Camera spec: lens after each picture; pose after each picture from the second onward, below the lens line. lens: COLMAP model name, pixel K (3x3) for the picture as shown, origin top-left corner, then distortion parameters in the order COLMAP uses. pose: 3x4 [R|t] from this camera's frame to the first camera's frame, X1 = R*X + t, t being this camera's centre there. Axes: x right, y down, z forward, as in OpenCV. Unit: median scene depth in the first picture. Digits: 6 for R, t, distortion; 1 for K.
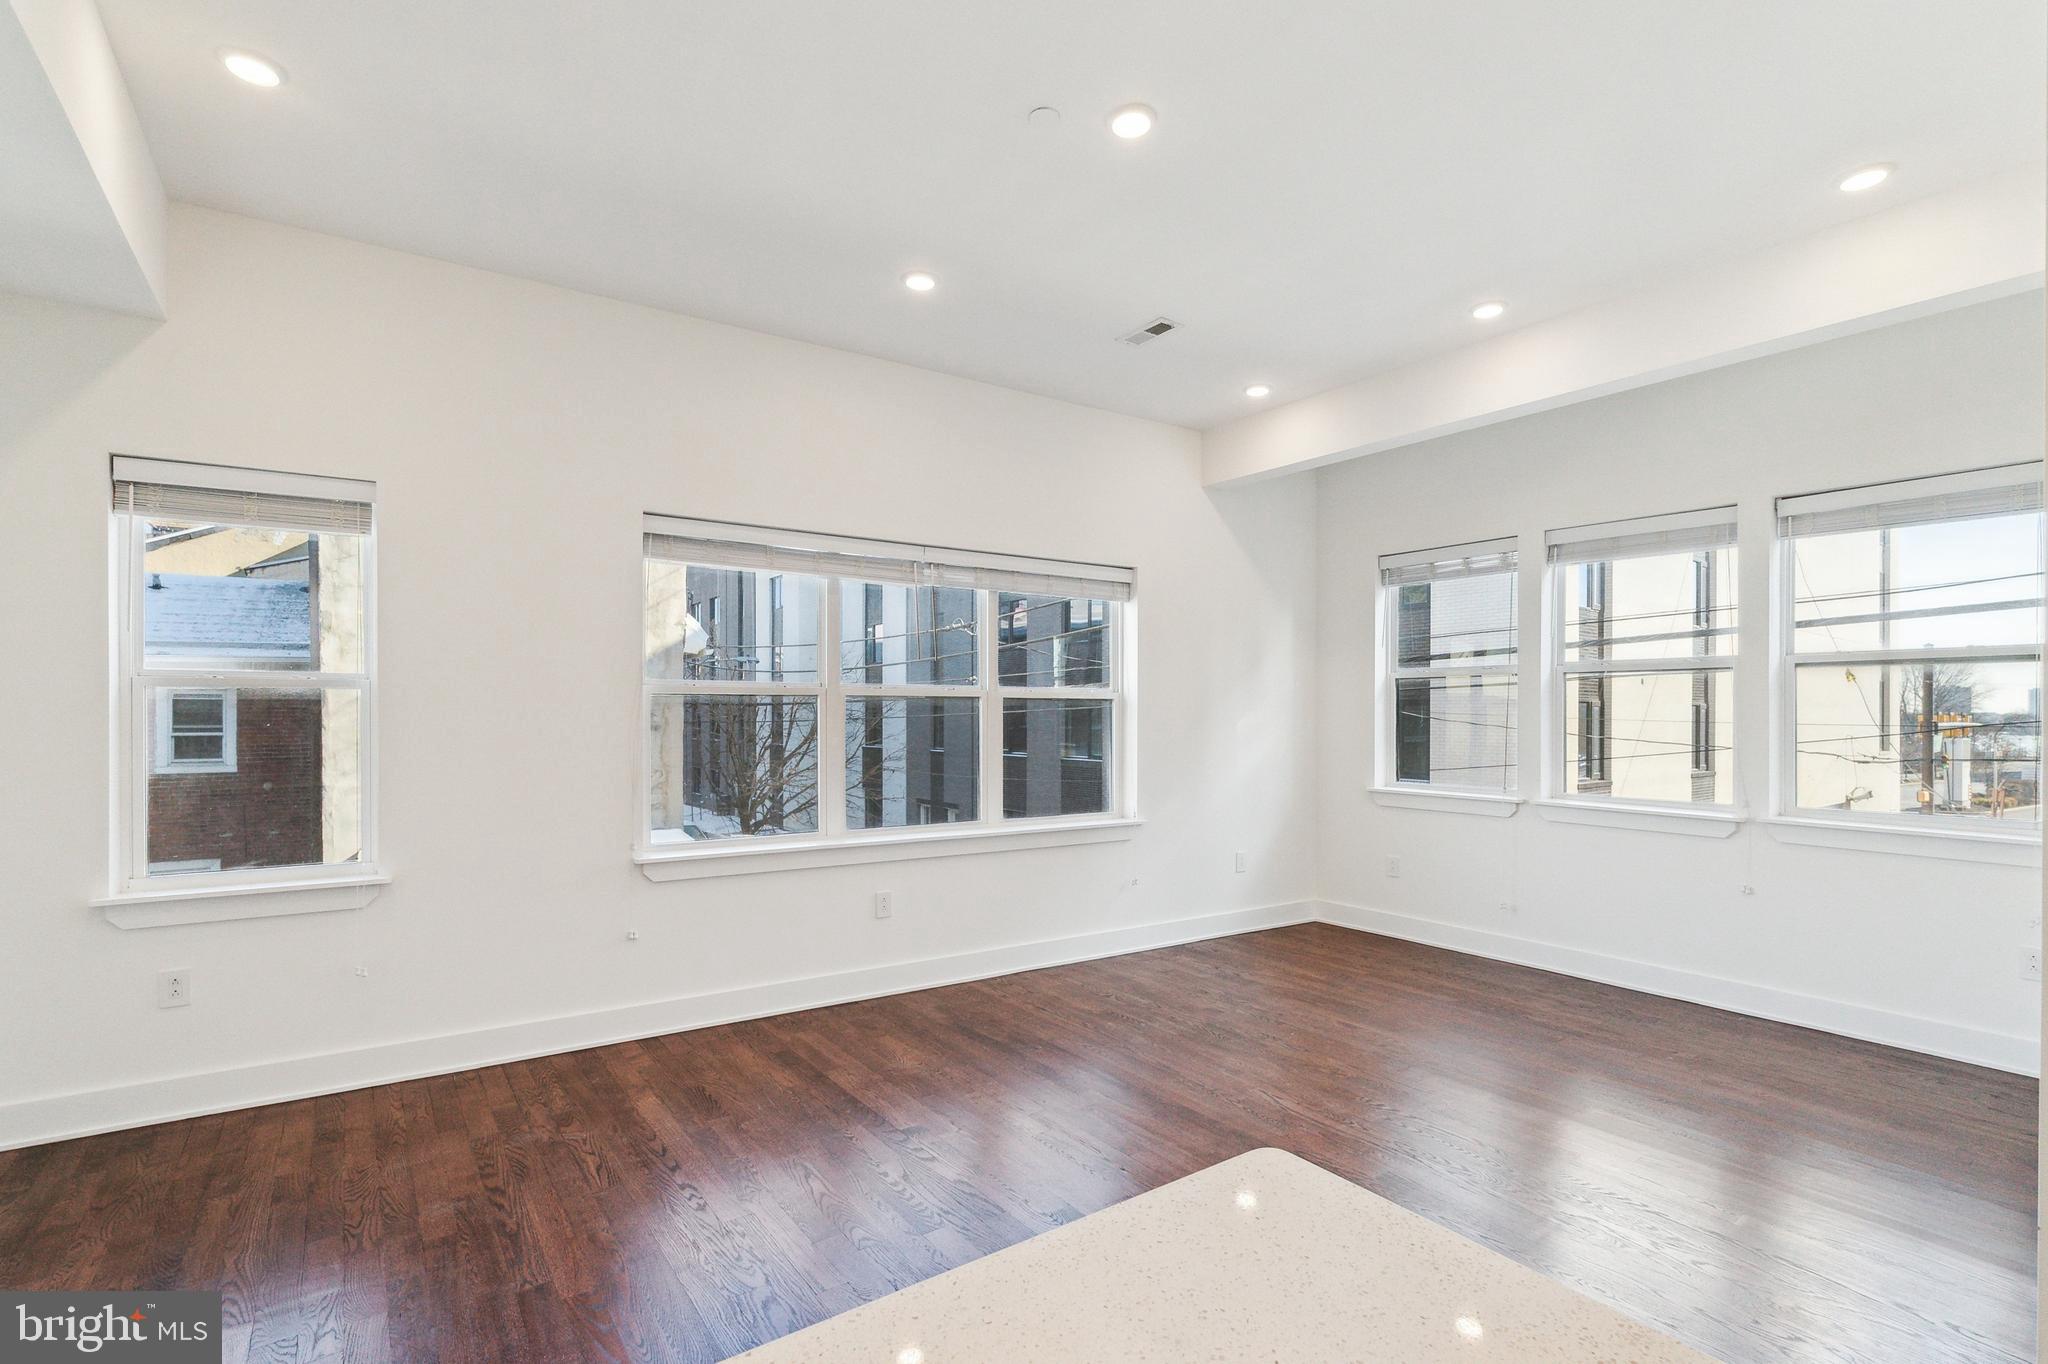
lens RADIAL K [[918.6, 0, 1025.7], [0, 918.6, 717.7], [0, 0, 1]] dist [-0.004212, -0.000405]
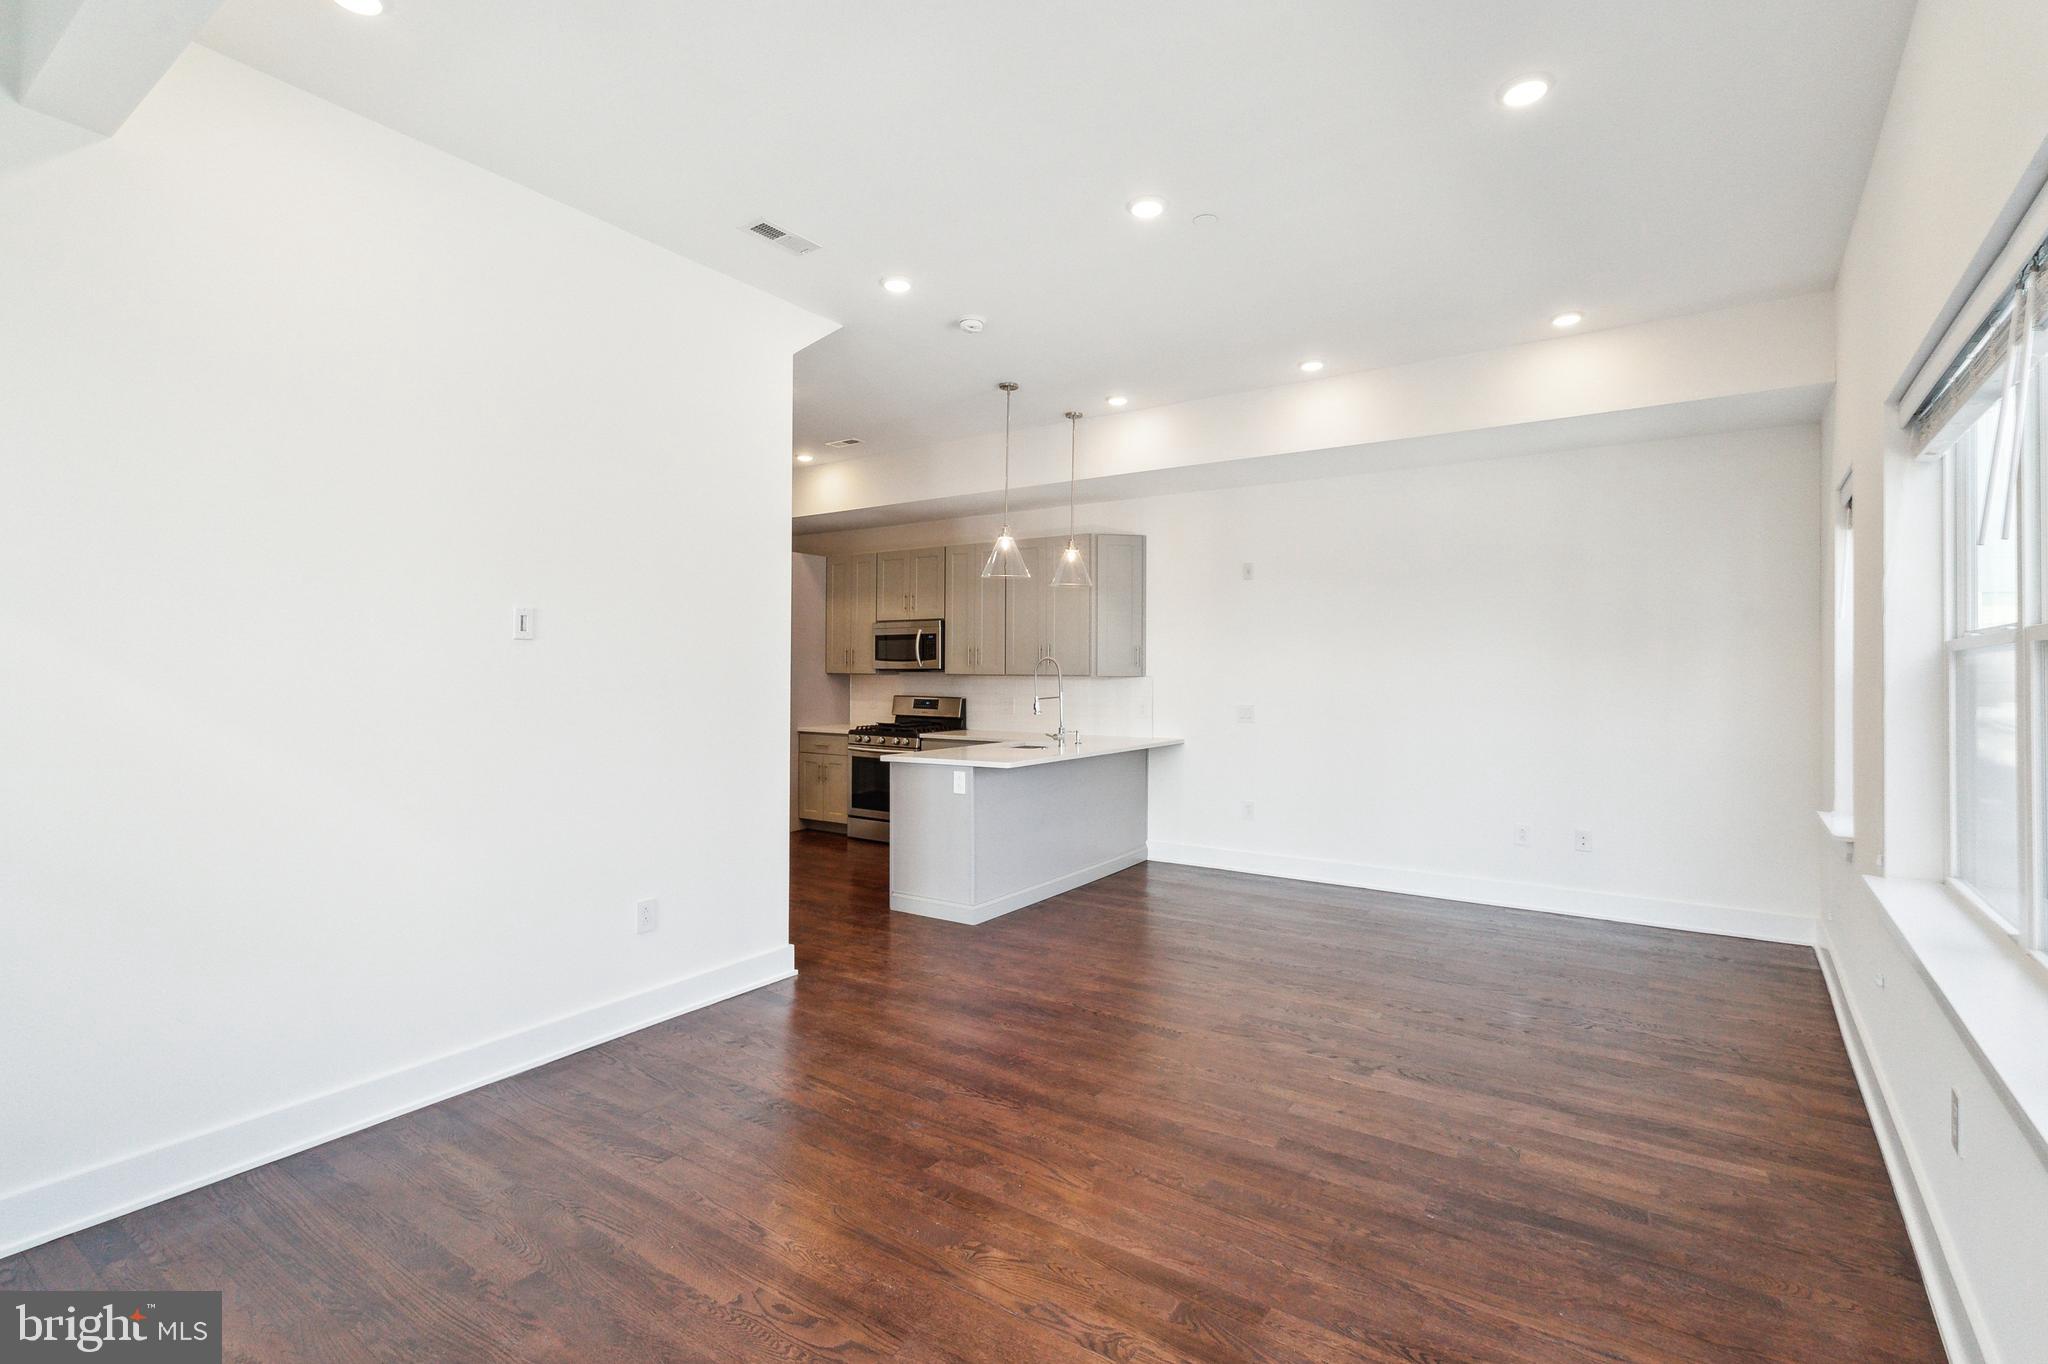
lens RADIAL K [[917.1, 0, 1029.9], [0, 917.1, 664.1], [0, 0, 1]] dist [-0.003198, 0.000009]
pose [[-0.938673, -0.010248, -0.344656, 0.398971], [-0.009814, 0.999947, -0.003002, -0.008523], [0.344669, 0.000565, -0.938724, 1.218062]]
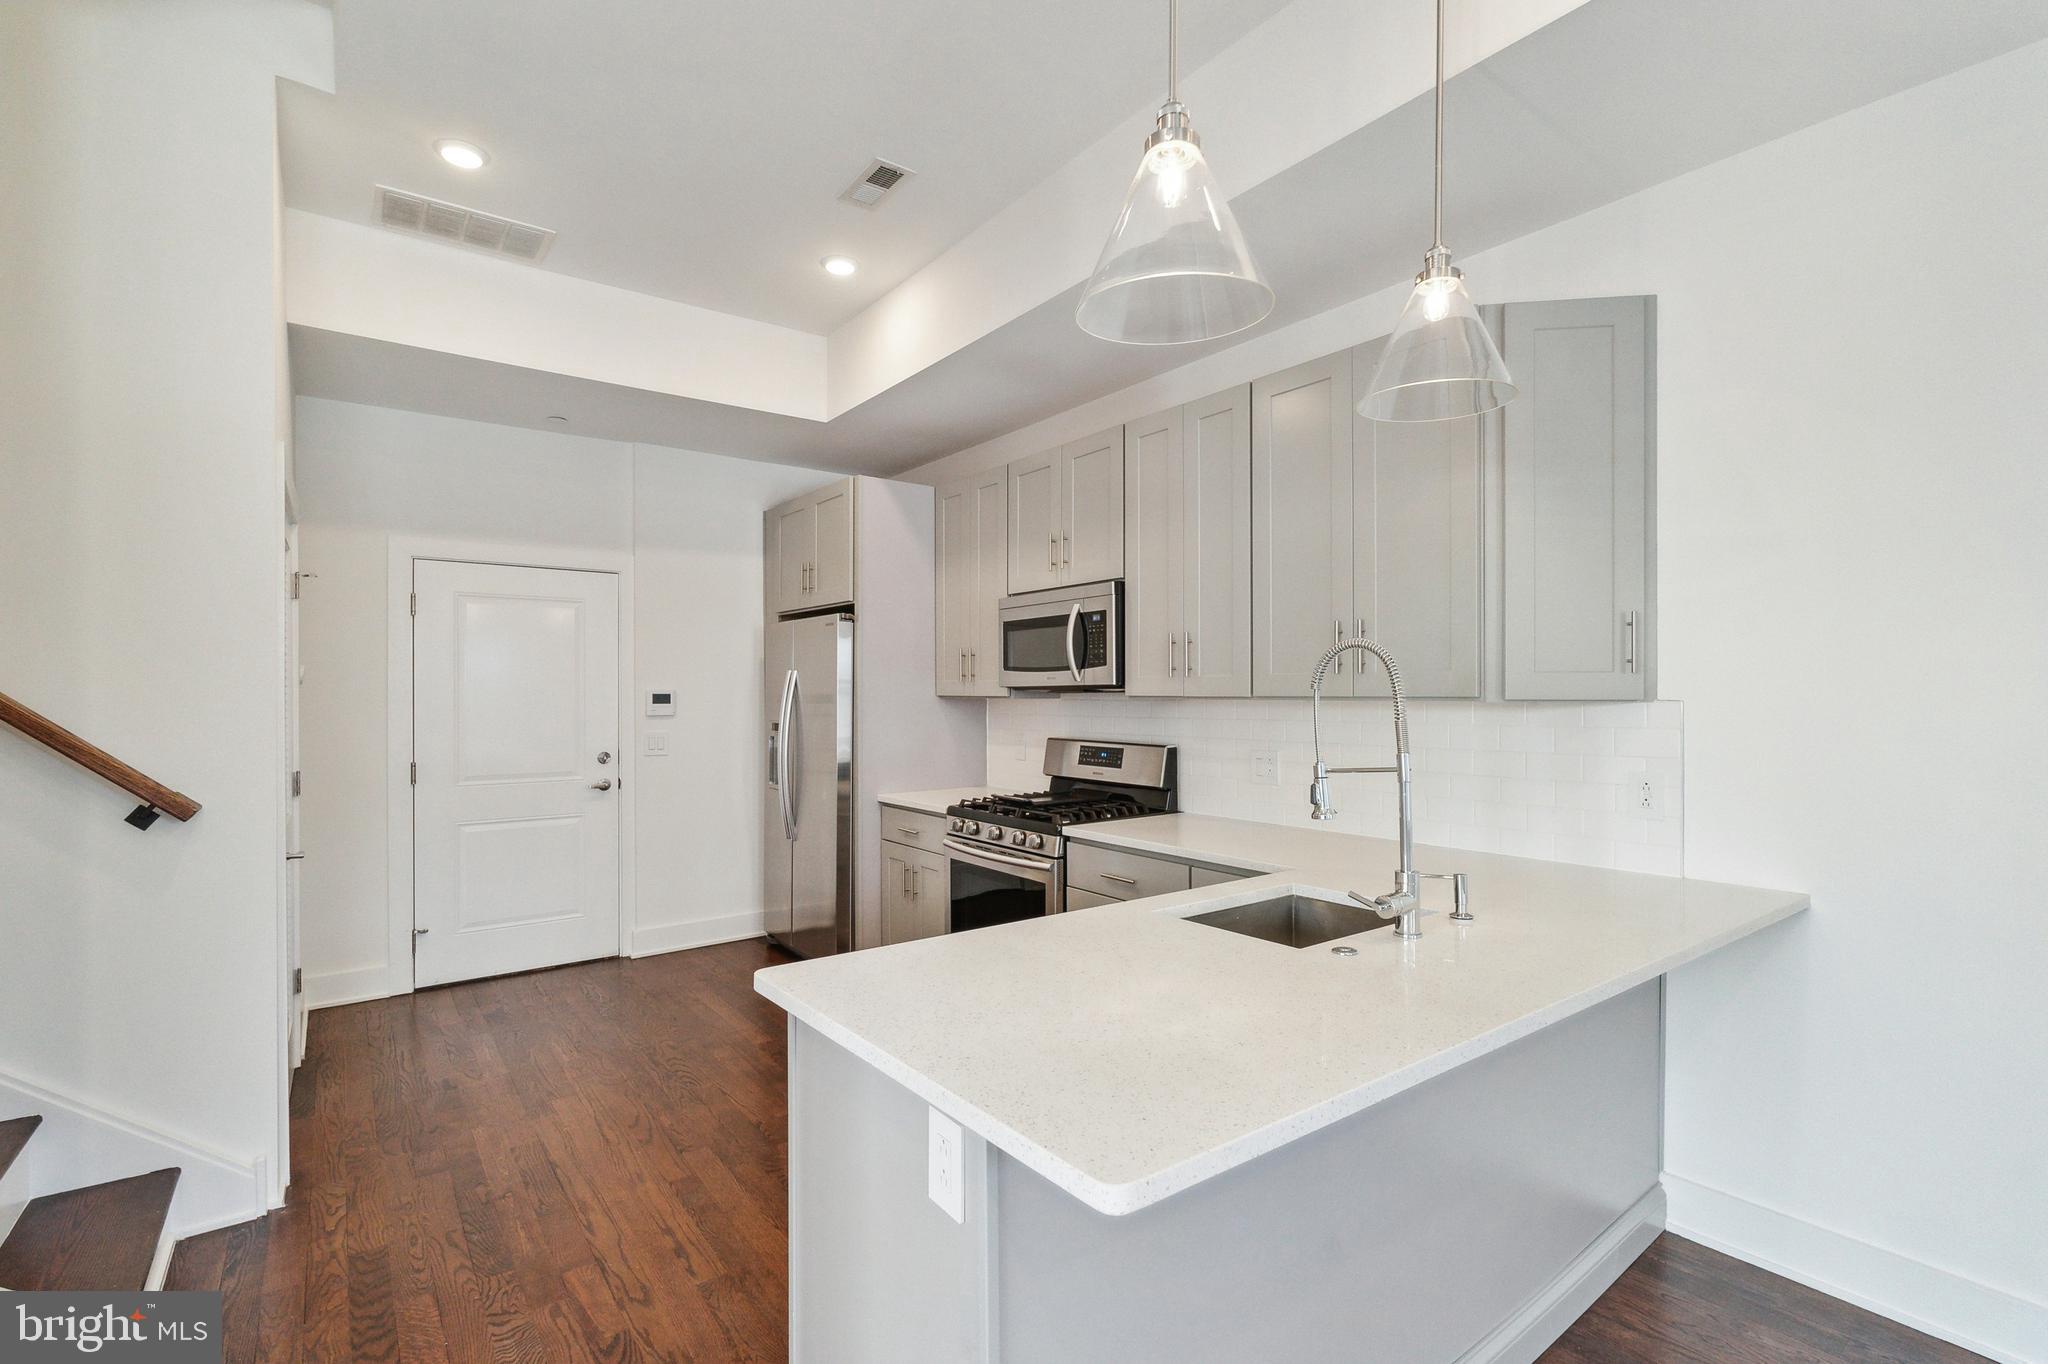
lens RADIAL K [[923.1, 0, 1019.4], [0, 923.1, 692.4], [0, 0, 1]] dist [0.000206, 0.000156]
pose [[-0.999895, -0.001631, -0.014375, 0.080770], [-0.001701, 0.999987, 0.004863, -0.001279], [0.014367, 0.004887, -0.999885, 0.409948]]
